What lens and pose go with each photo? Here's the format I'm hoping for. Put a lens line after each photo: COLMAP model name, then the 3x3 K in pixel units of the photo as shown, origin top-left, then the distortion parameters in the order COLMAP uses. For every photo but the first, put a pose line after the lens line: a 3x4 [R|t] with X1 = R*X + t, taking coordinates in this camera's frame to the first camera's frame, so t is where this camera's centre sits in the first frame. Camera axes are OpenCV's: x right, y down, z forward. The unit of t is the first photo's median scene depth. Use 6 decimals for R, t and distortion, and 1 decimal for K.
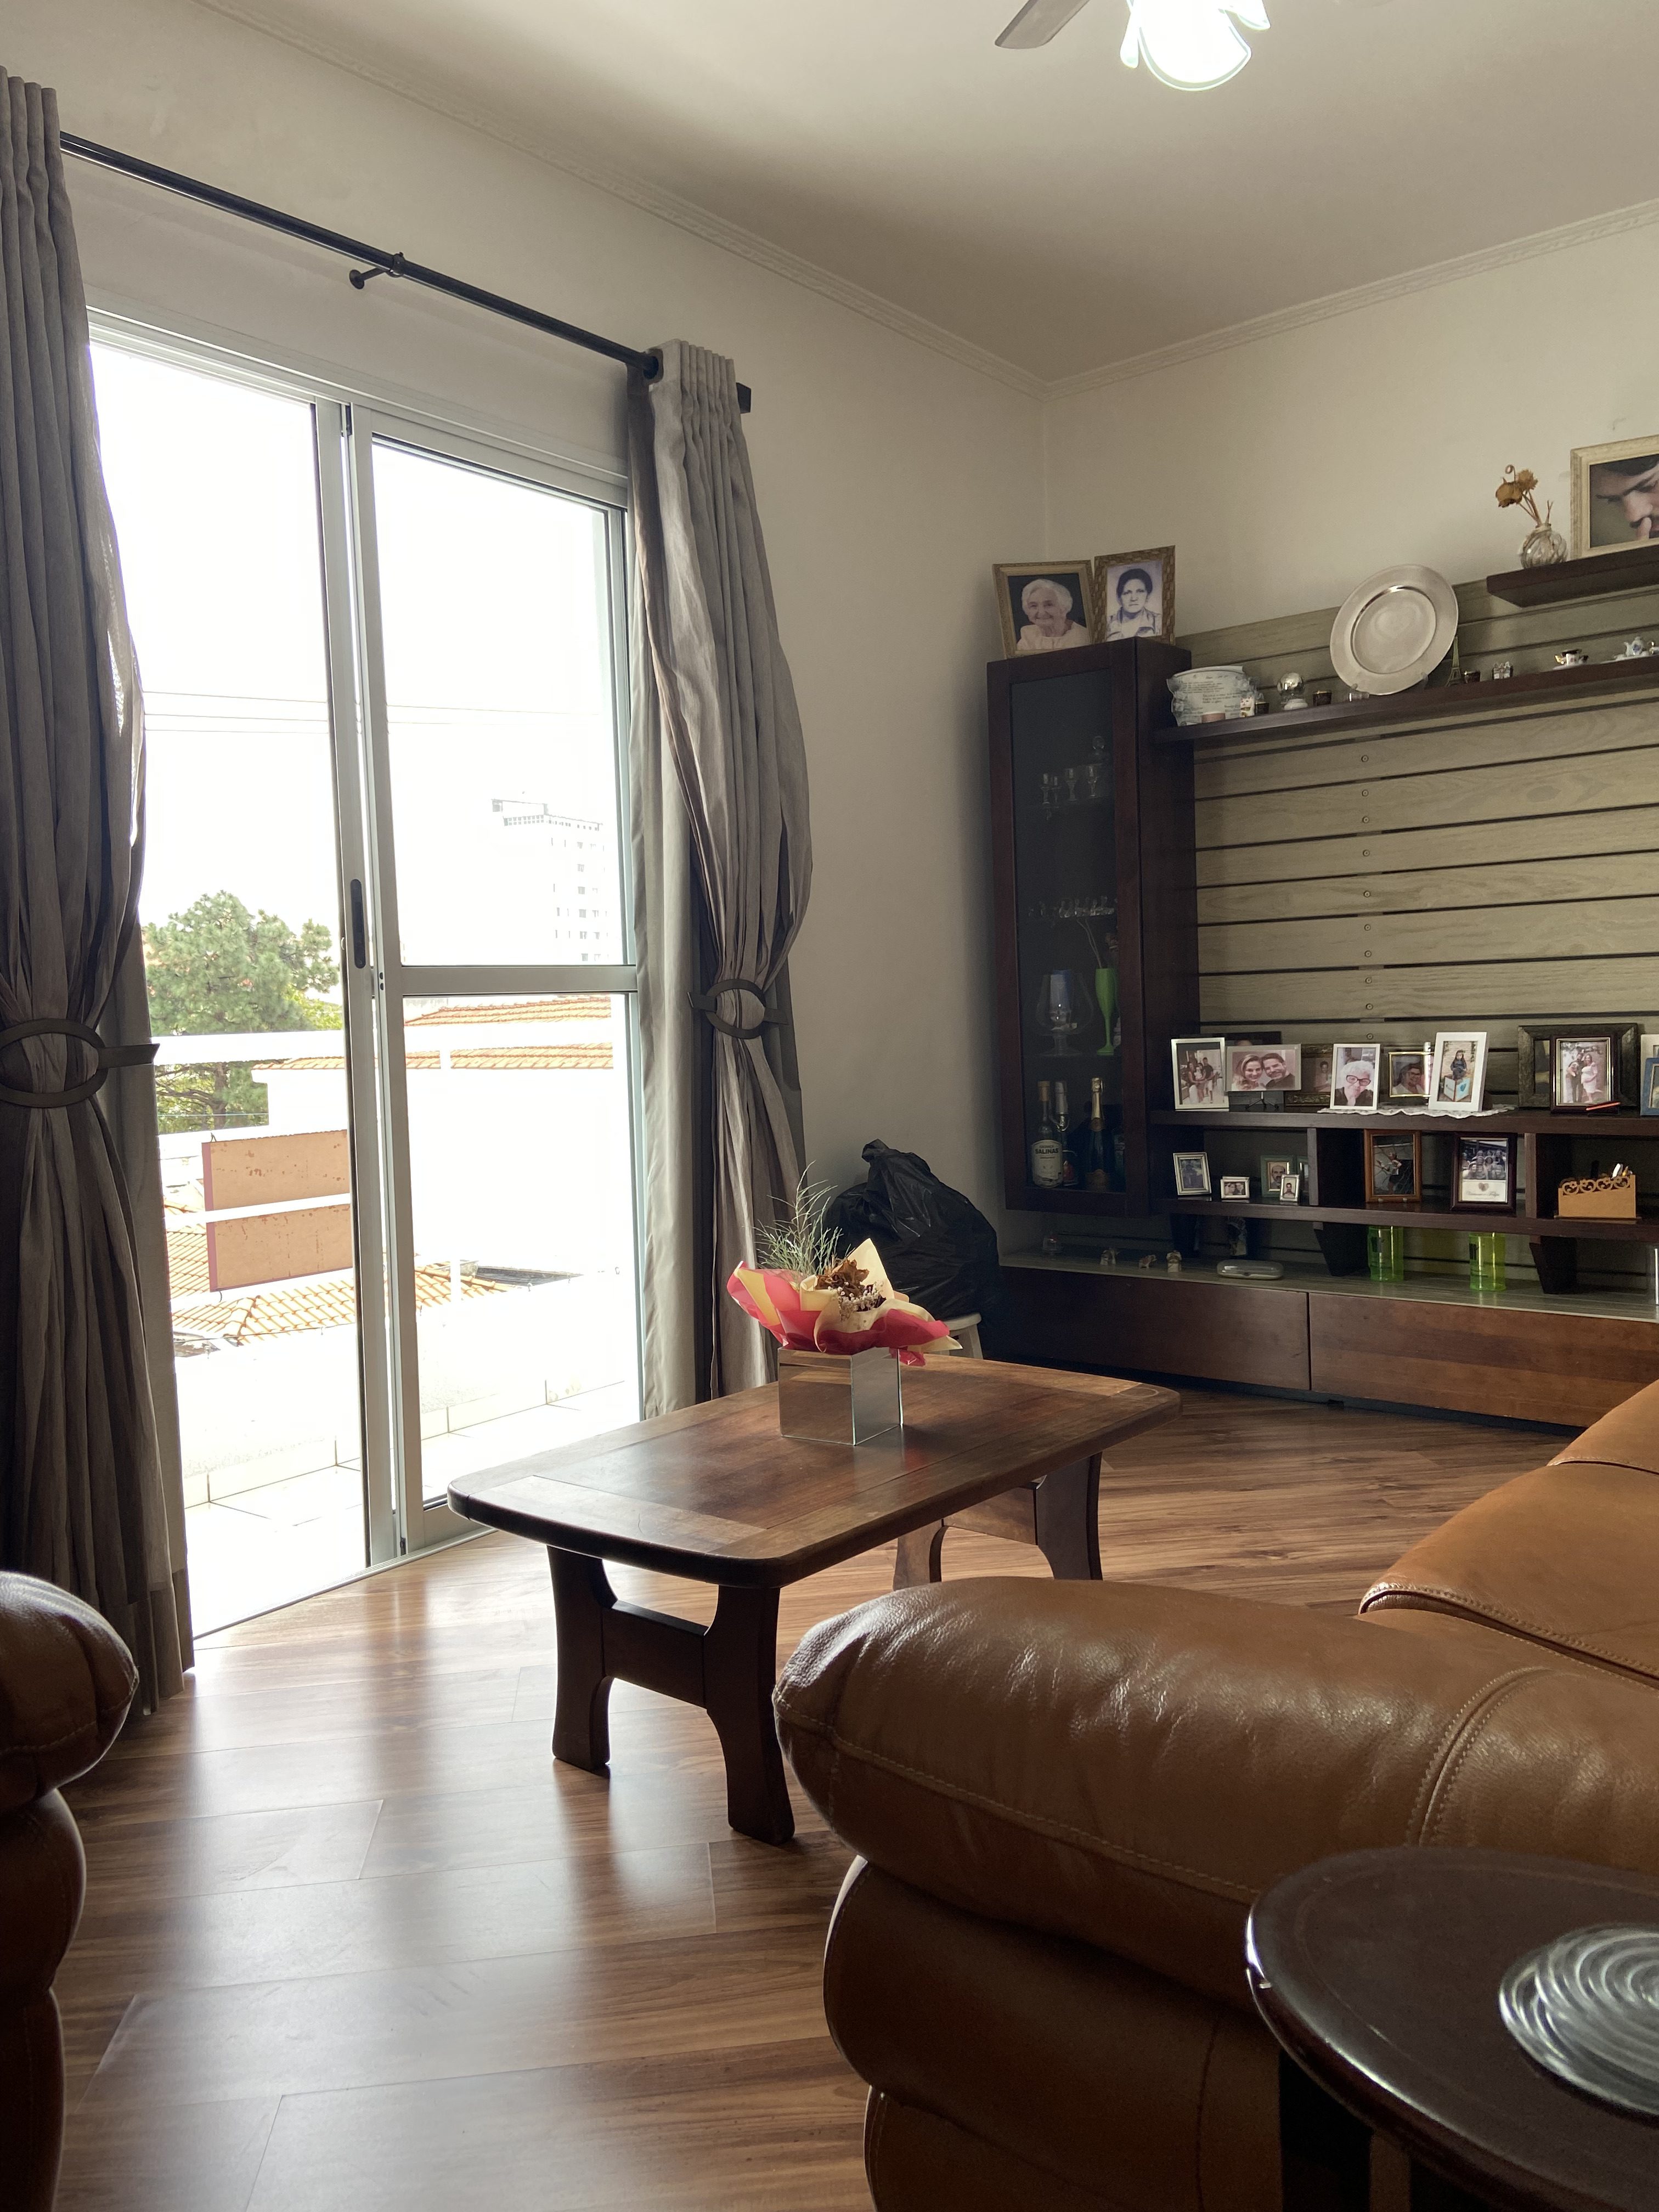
lens RADIAL K [[1675.9, 0, 833.5], [0, 1675.9, 1080.3], [0, 0, 1]] dist [0.124117, -0.152909]
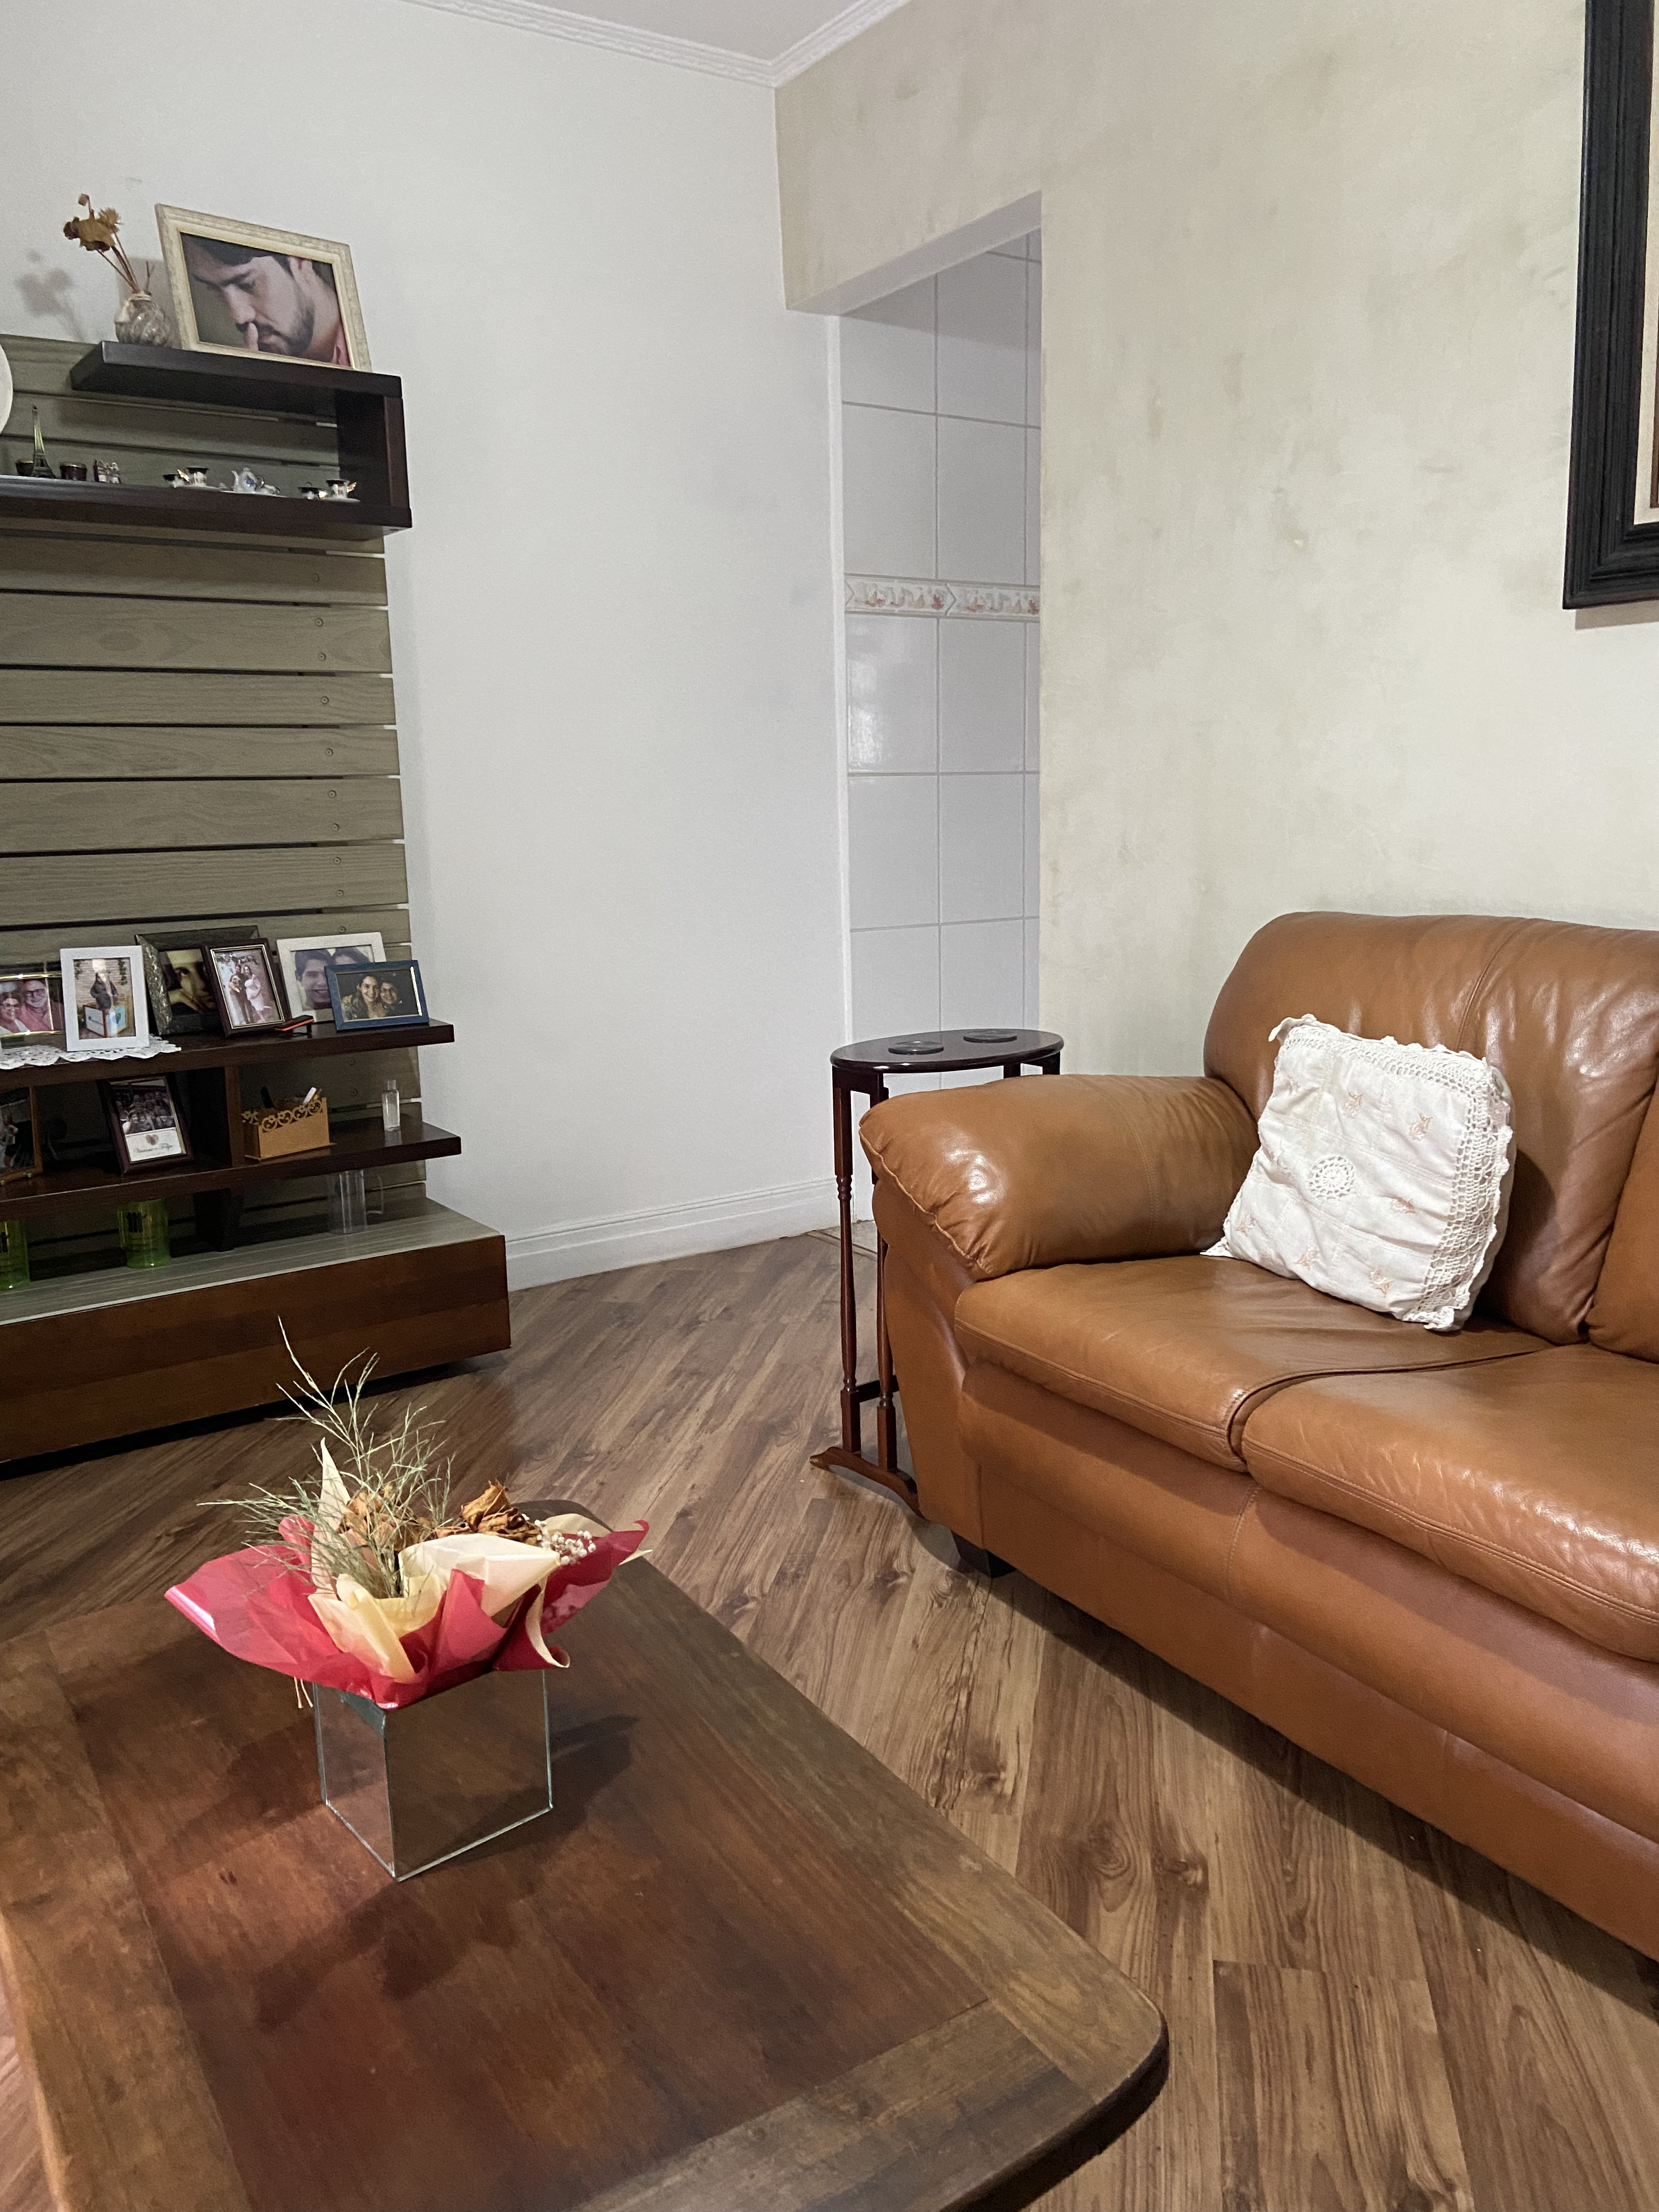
lens RADIAL K [[1675.9, 0, 833.5], [0, 1675.9, 1080.3], [0, 0, 1]] dist [0.124117, -0.152909]
pose [[0.326842, -0.132922, 0.935685, -0.259653], [0.063168, 0.990918, 0.118703, -0.040130], [-0.942965, 0.020308, 0.332271, 0.442062]]
